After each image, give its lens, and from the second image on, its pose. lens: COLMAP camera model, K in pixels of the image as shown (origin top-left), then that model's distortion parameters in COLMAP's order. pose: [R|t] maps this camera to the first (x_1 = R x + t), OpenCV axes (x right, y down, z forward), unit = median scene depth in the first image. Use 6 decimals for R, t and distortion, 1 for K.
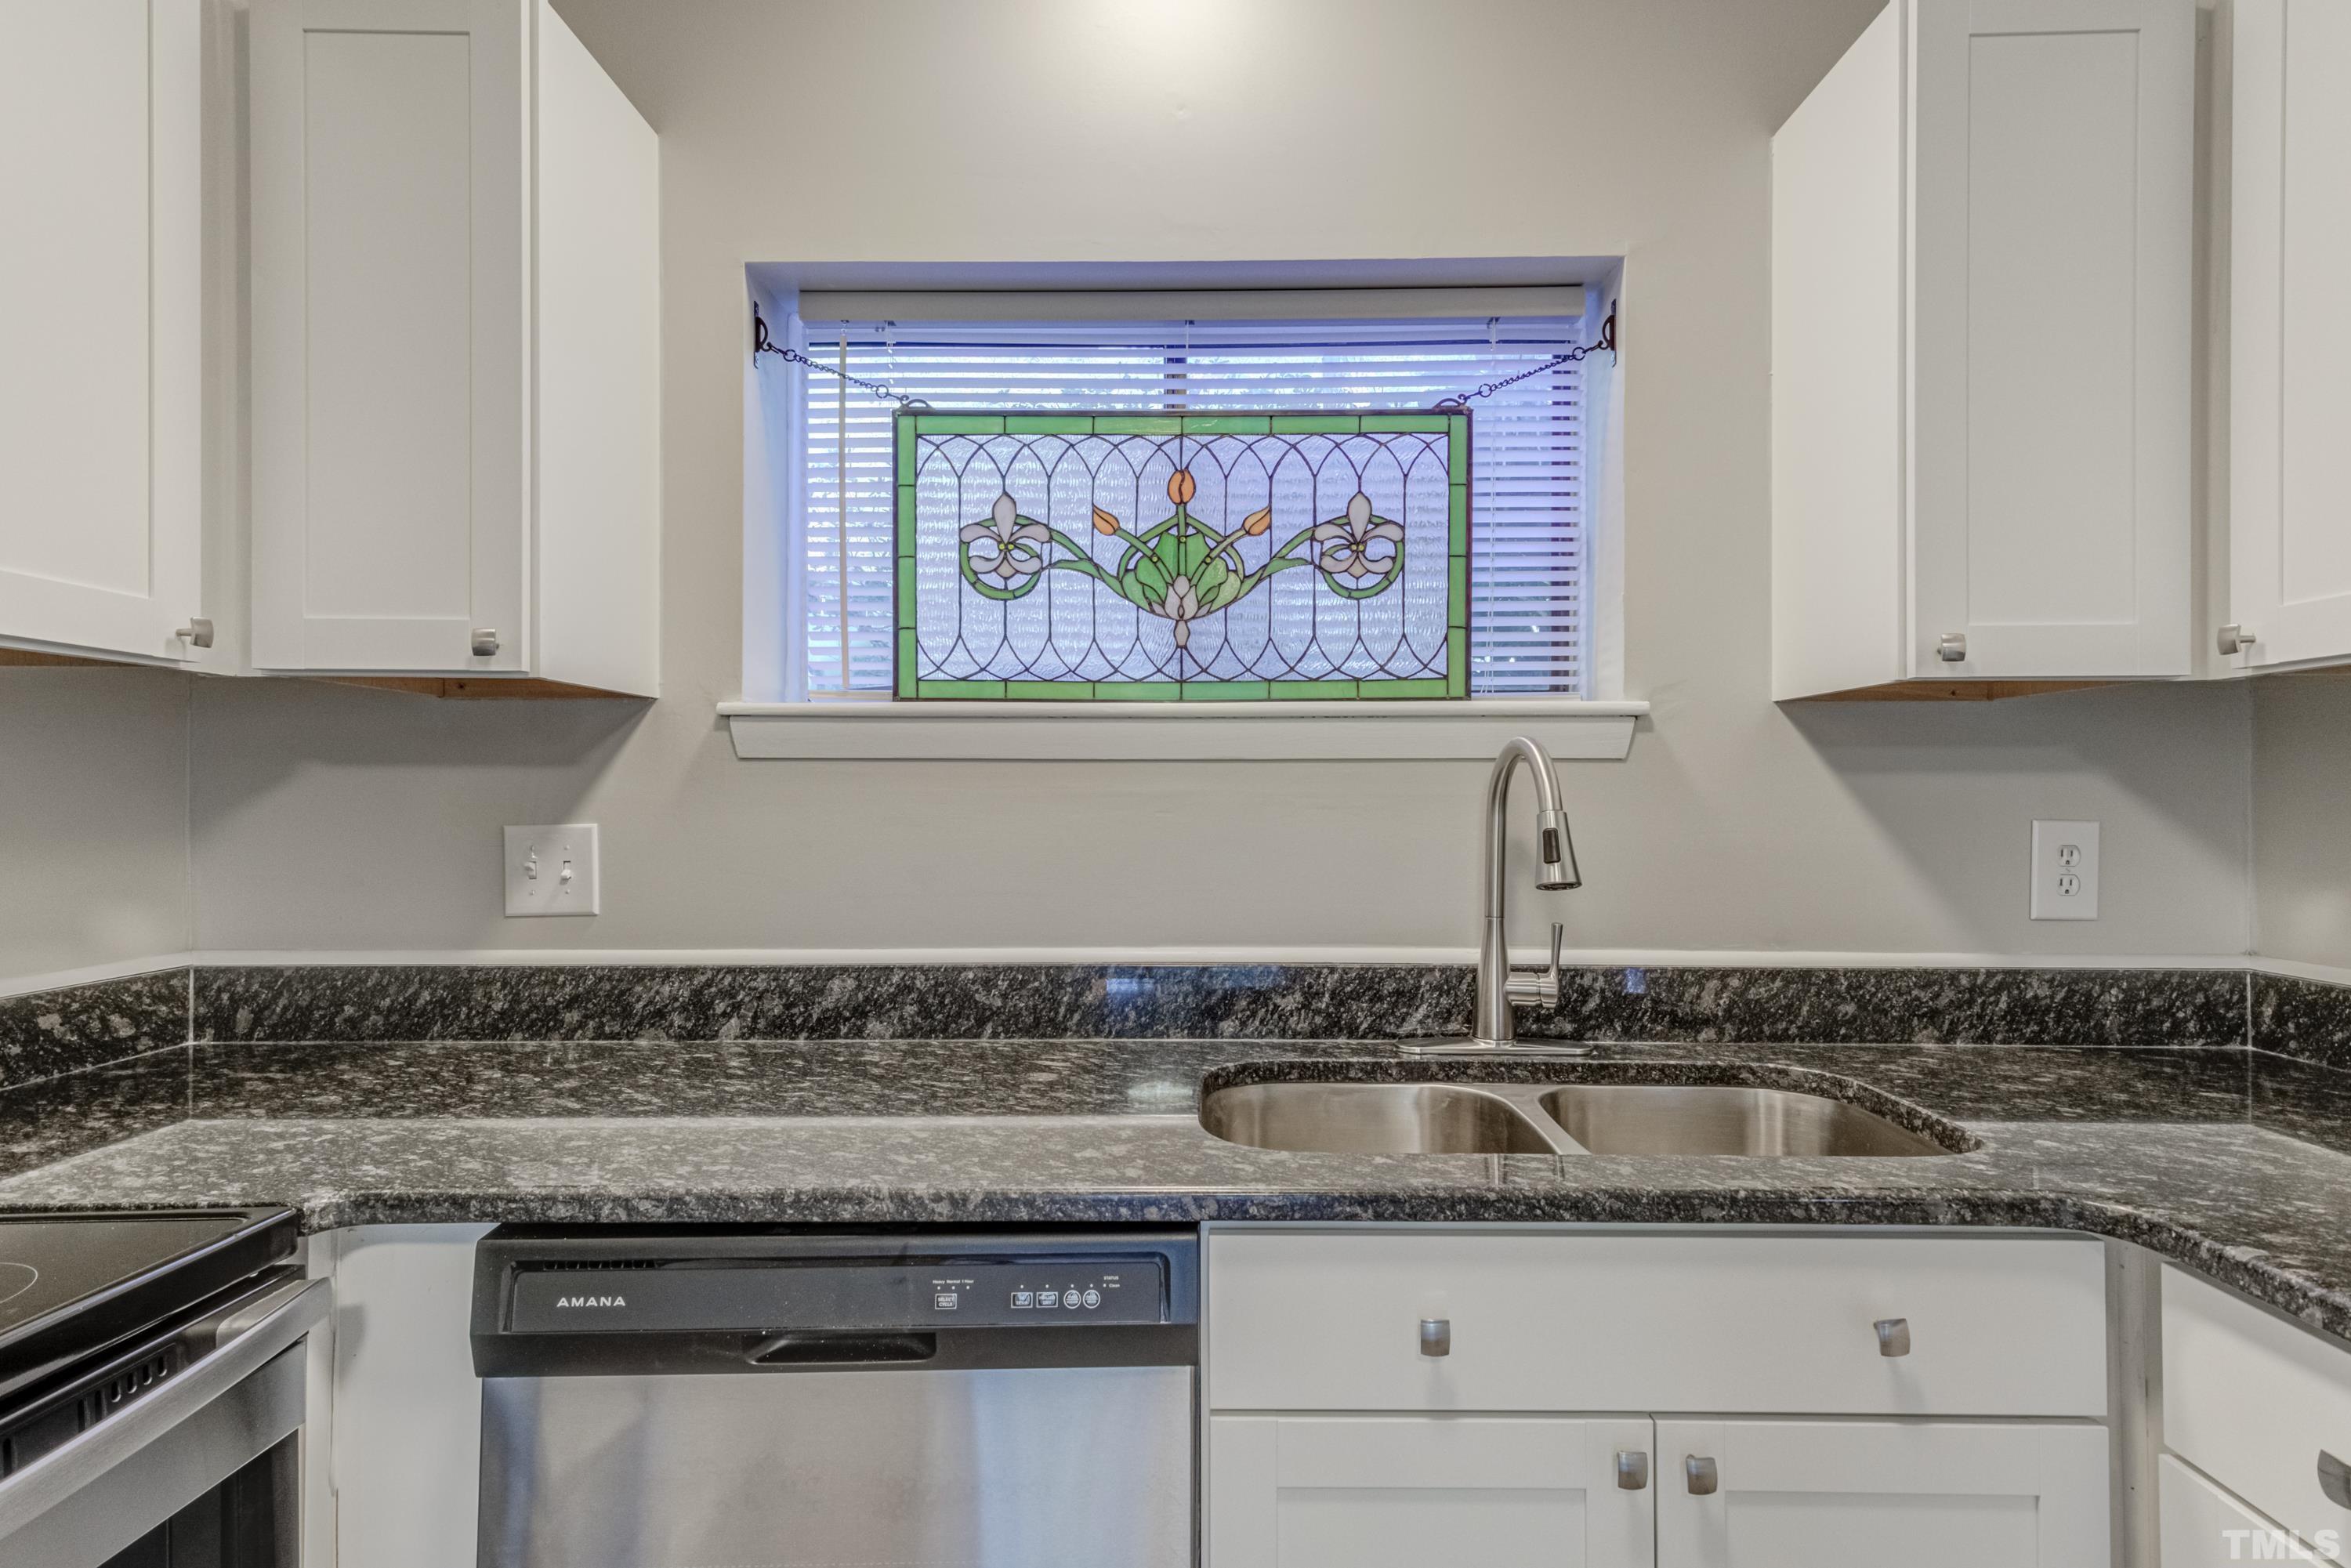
lens RADIAL K [[1290.5, 0, 1209.1], [0, 1290.5, 791.2], [0, 0, 1]] dist [0.044299, -0.029003]
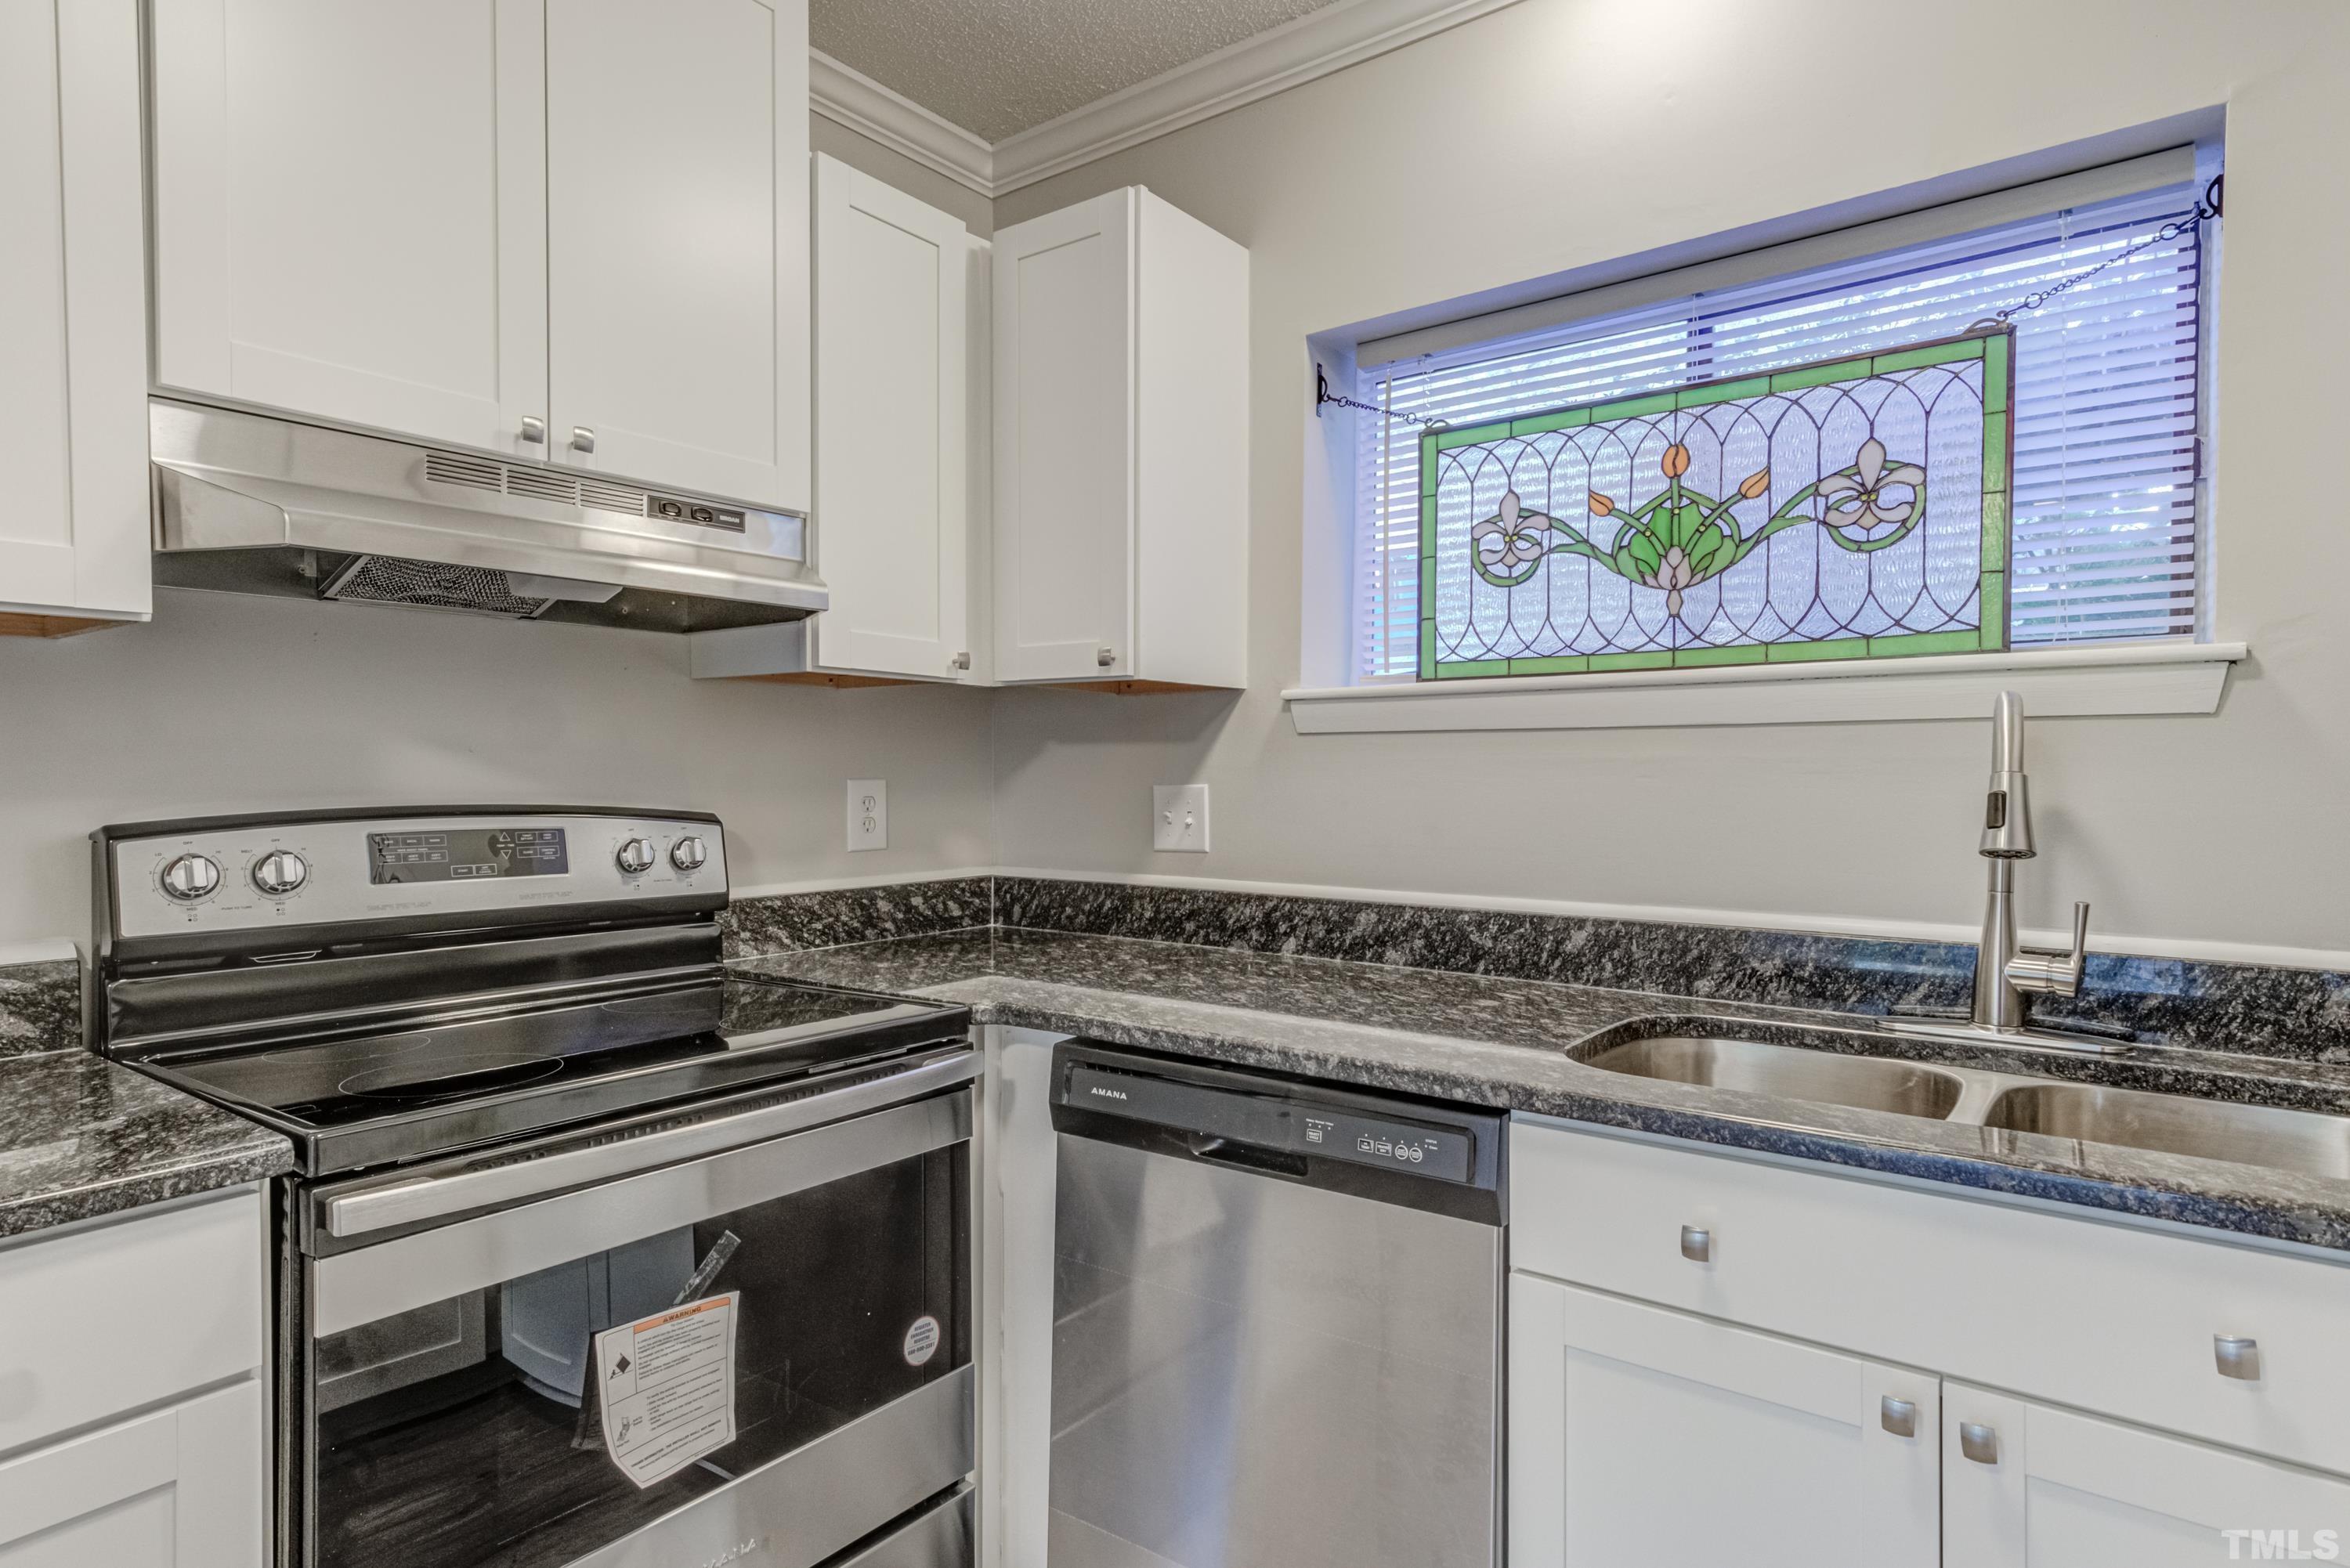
lens RADIAL K [[1286.3, 0, 1048.7], [0, 1286.3, 779.9], [0, 0, 1]] dist [0.025835, -0.008973]
pose [[0.761907, 0.005255, -0.647665, 0.276311], [0.001726, 0.999947, 0.010143, 0.007735], [0.647684, -0.008846, 0.761858, -0.114539]]
